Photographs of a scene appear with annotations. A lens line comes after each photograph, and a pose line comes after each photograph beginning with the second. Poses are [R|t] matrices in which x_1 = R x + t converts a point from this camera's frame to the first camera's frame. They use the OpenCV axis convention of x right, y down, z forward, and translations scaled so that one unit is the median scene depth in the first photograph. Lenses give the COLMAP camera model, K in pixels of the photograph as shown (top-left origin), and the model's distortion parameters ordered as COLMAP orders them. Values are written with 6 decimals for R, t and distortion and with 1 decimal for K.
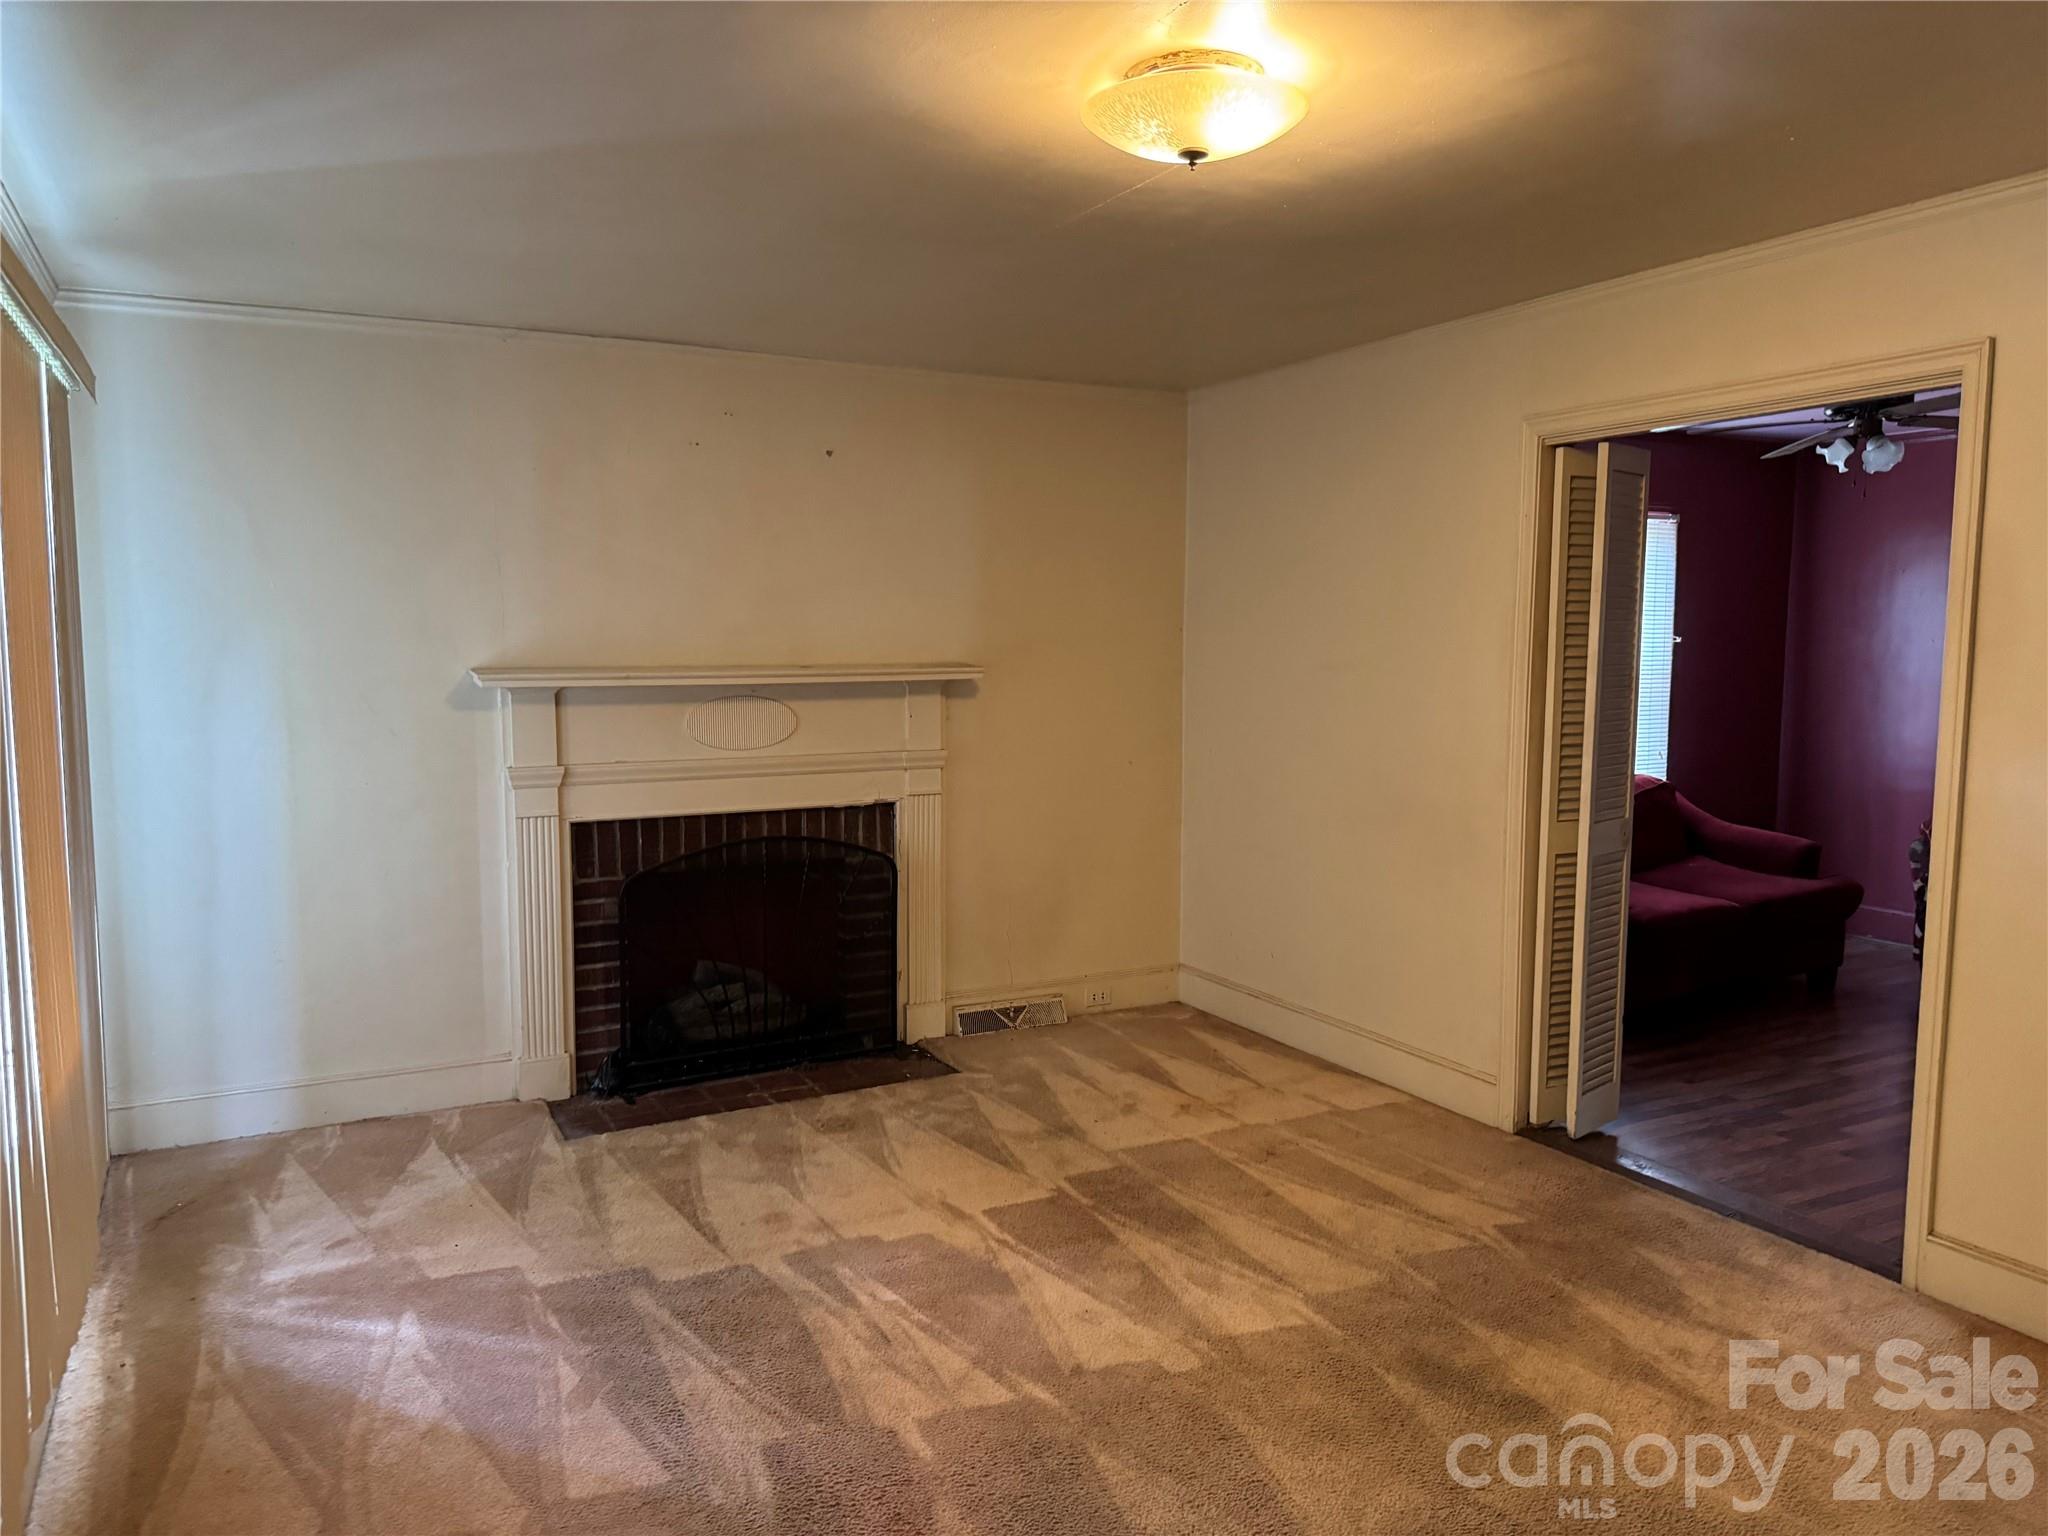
lens RADIAL K [[1436.8, 0, 1024.0], [0, 1436.8, 768.0], [0, 0, 1]] dist [0.080586, -0.130701]
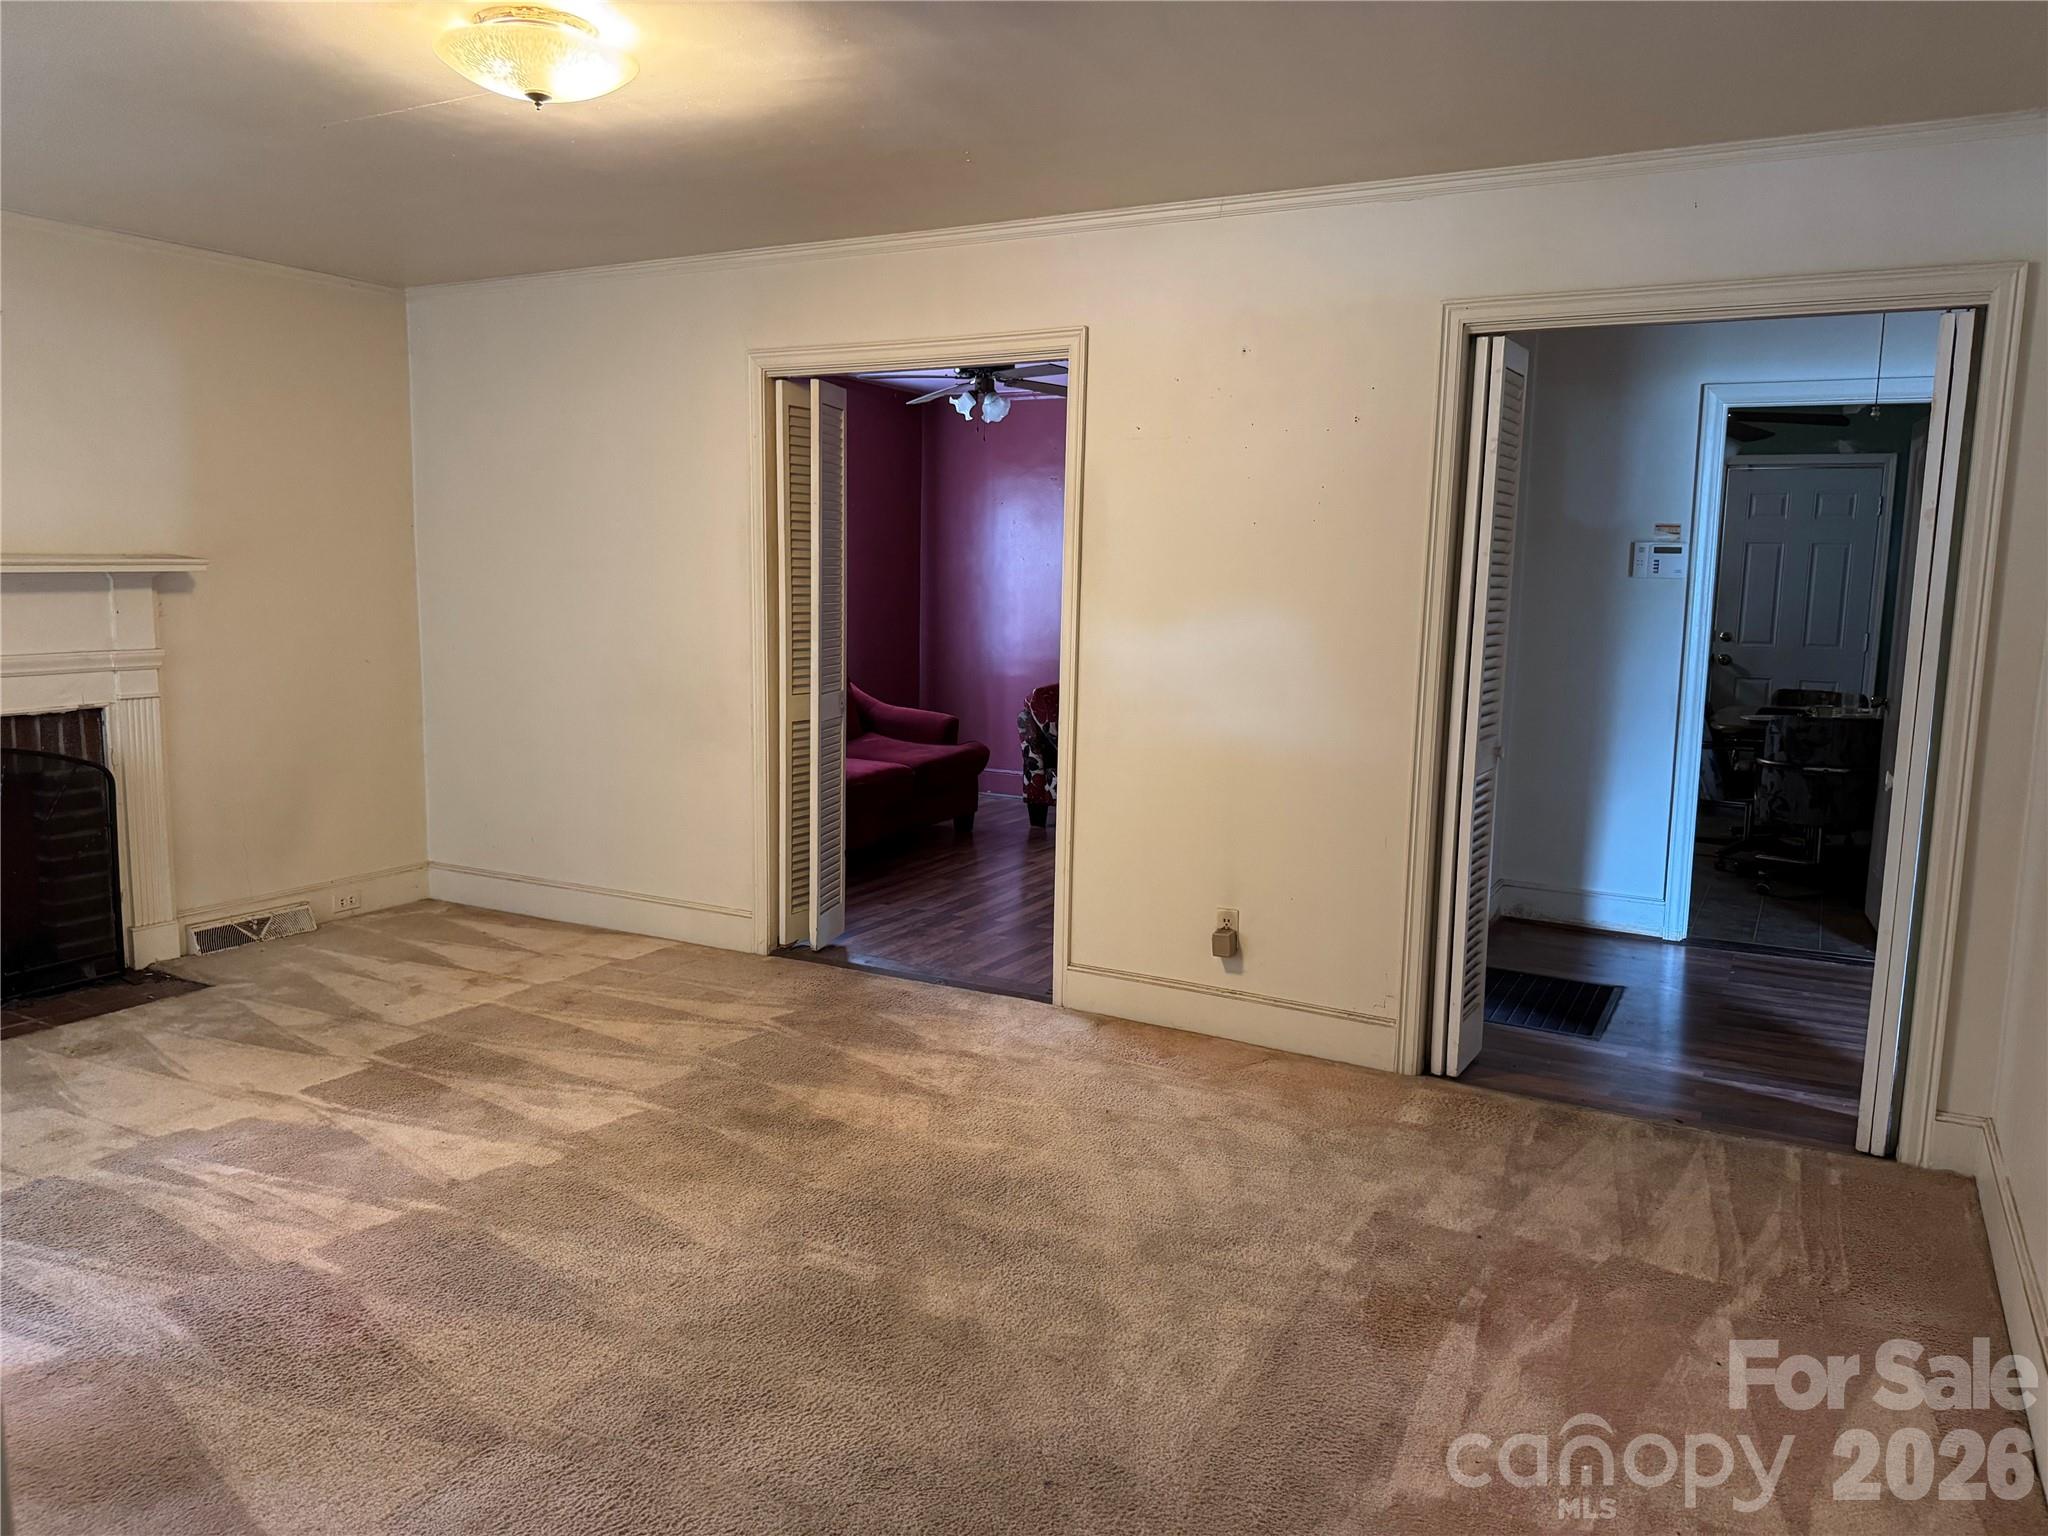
lens RADIAL K [[1438.2, 0, 1024.0], [0, 1438.2, 768.0], [0, 0, 1]] dist [0.069102, -0.089222]
pose [[0.835595, -0.062929, 0.545729, -0.136024], [0.035104, 0.997503, 0.061274, 0.032161], [-0.548223, -0.032043, 0.835718, -0.118453]]
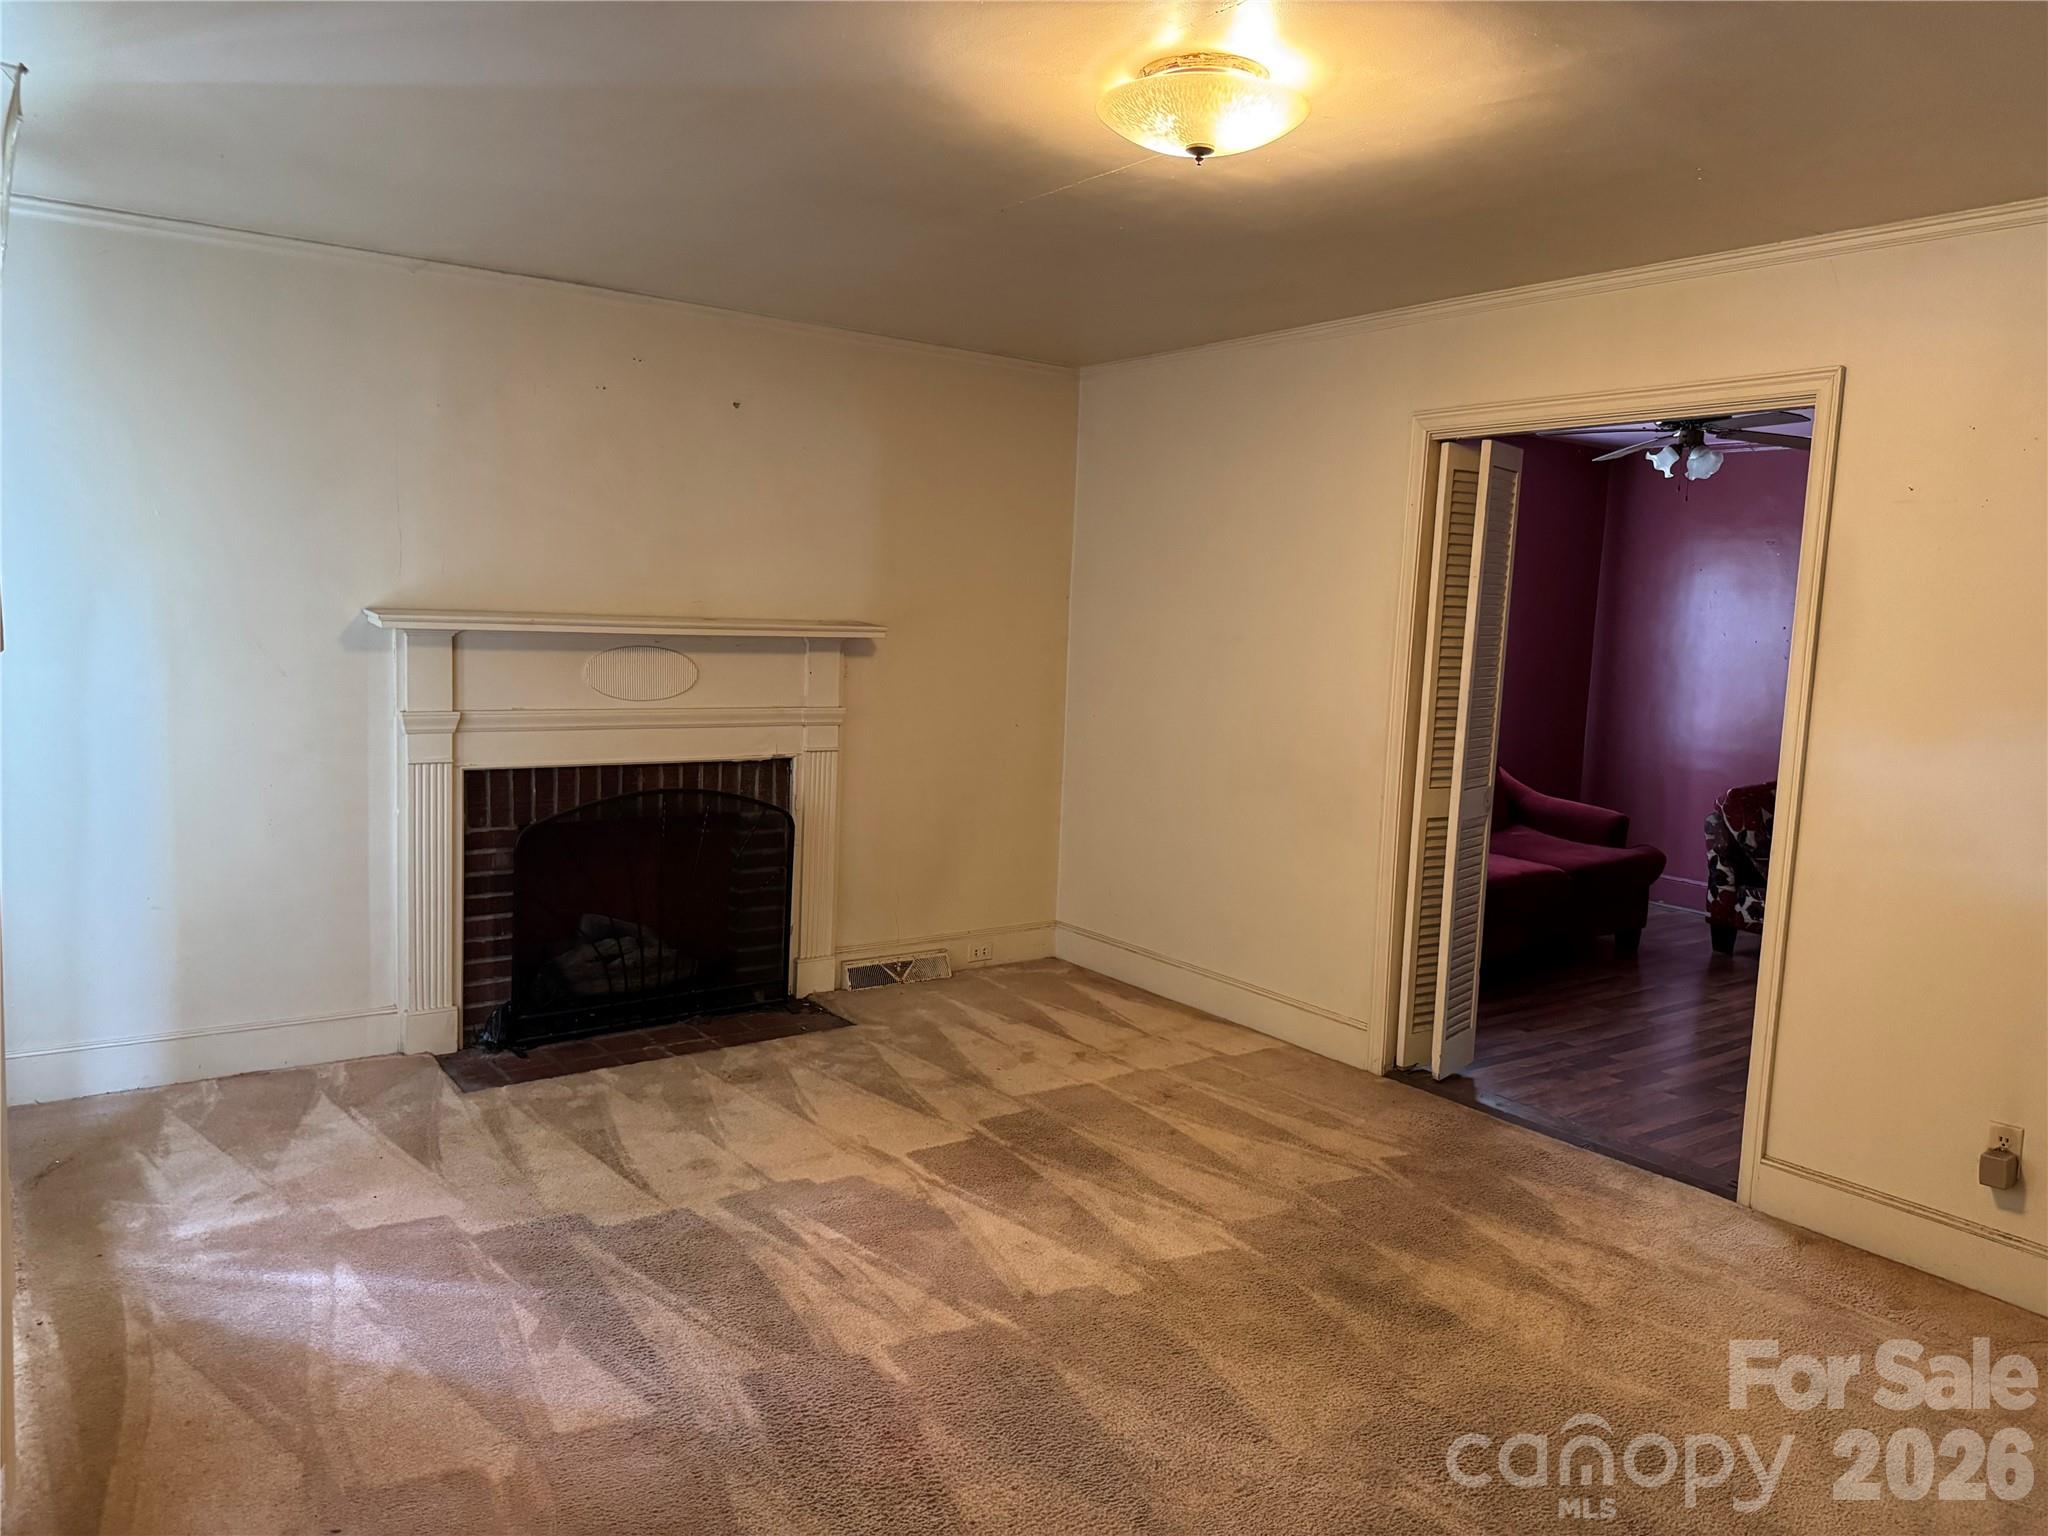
lens RADIAL K [[1438.7, 0, 1031.8], [0, 1438.7, 755.4], [0, 0, 1]] dist [0.084332, -0.132918]
pose [[0.988731, 0.023746, 0.147806, -0.091366], [-0.025870, 0.999588, 0.012460, 0.006576], [-0.147449, -0.016144, 0.988938, -0.026255]]
